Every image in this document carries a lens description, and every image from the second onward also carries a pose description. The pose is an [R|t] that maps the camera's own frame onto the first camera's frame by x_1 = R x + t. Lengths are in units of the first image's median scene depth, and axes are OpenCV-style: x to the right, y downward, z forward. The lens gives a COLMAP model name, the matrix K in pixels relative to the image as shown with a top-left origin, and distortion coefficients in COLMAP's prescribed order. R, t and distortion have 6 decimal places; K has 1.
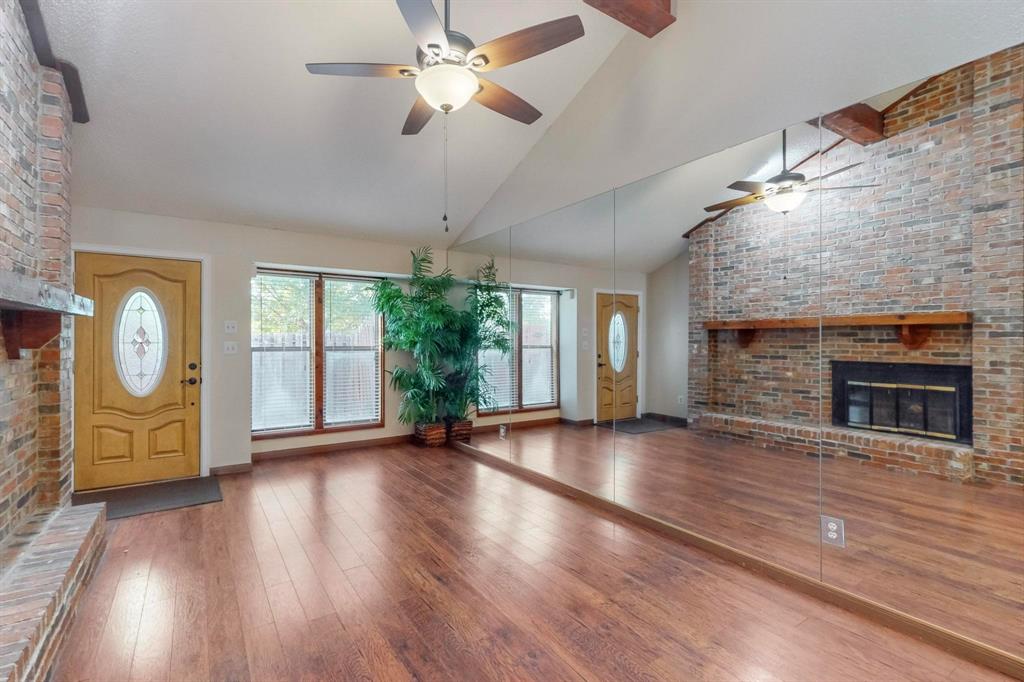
lens RADIAL K [[462.7, 0, 439.6], [0, 462.7, 339.7], [0, 0, 1]] dist [-0.001206, -0.000296]
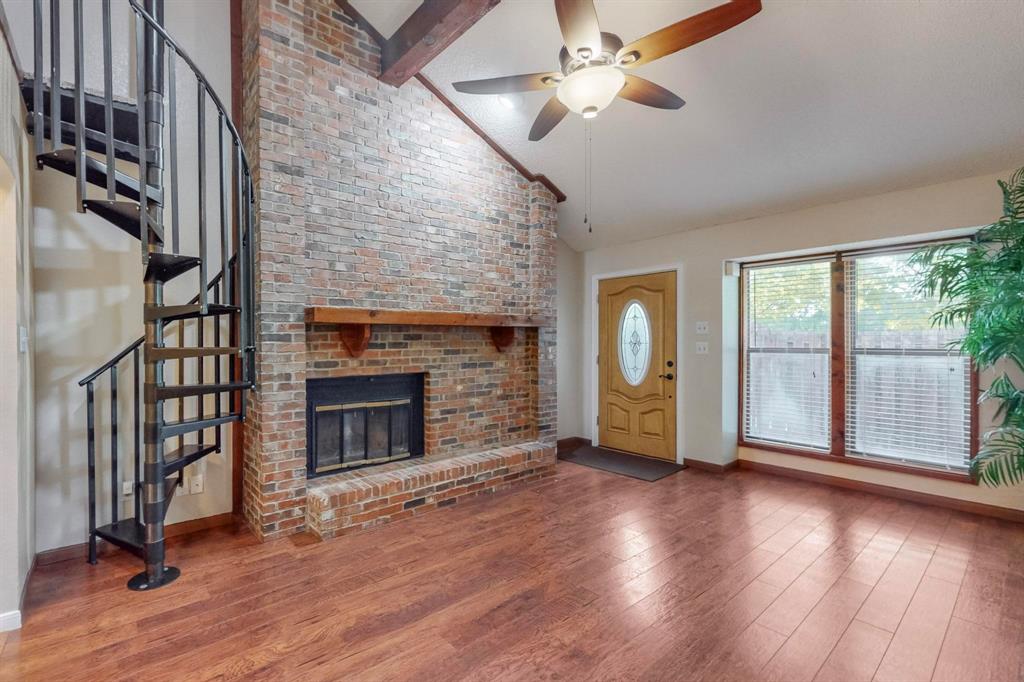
lens RADIAL K [[442.3, 0, 431.9], [0, 442.3, 342.2], [0, 0, 1]] dist [0.001421, 0.000108]
pose [[0.088078, 0.006016, -0.996095, 0.498021], [0.012861, 0.999892, 0.007176, -0.011111], [0.996031, -0.013443, 0.087991, 0.322947]]
